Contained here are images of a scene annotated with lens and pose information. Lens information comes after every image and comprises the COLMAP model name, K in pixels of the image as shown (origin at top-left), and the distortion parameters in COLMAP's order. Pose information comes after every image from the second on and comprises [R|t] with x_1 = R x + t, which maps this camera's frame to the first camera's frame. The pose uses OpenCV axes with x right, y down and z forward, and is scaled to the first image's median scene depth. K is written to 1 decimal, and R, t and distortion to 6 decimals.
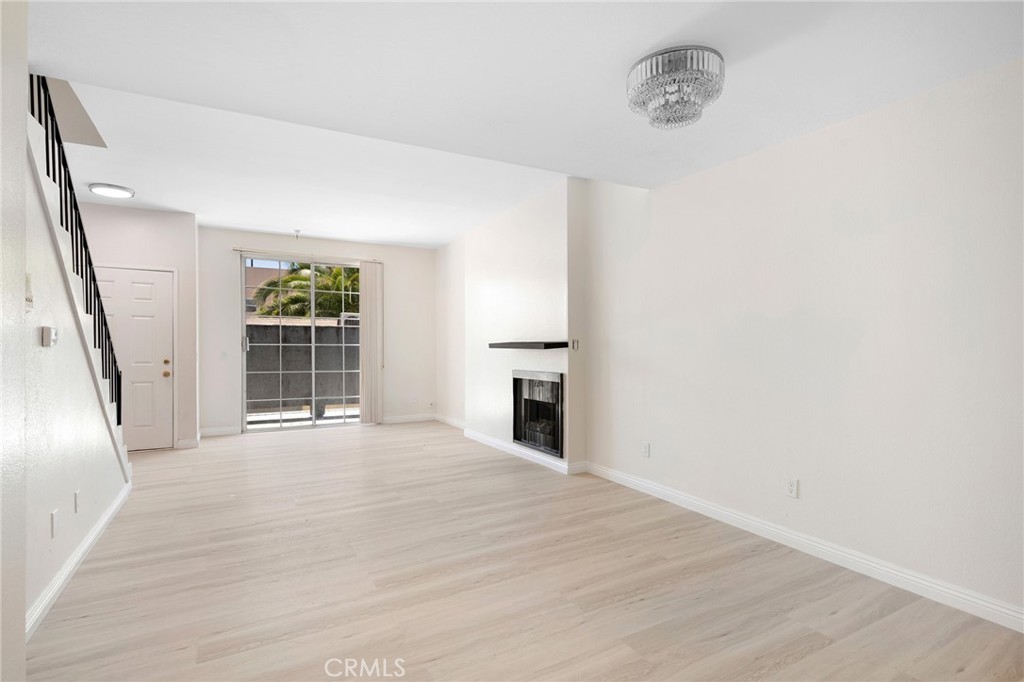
lens RADIAL K [[484.8, 0, 512.0], [0, 484.8, 341.0], [0, 0, 1]] dist [-0.000768, -0.000011]
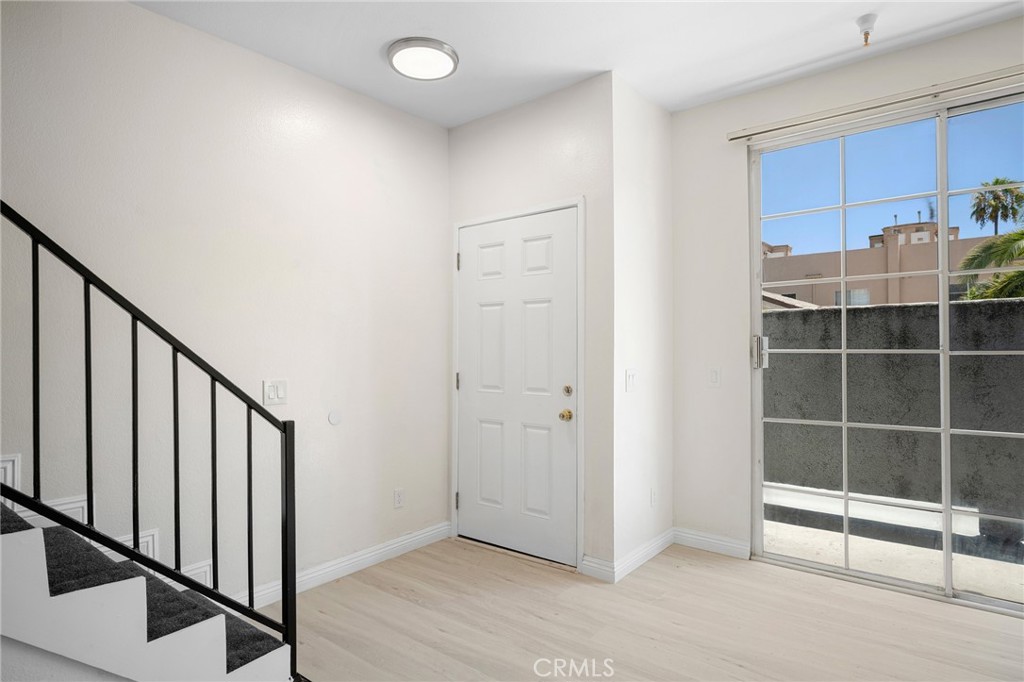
lens RADIAL K [[562.3, 0, 512.0], [0, 562.3, 341.0], [0, 0, 1]] dist [-0.001134, -0.000296]
pose [[0.354320, -0.012784, -0.935037, -0.195047], [0.015979, 0.999843, -0.007615, -0.003875], [0.934988, -0.012243, 0.354468, 0.739897]]
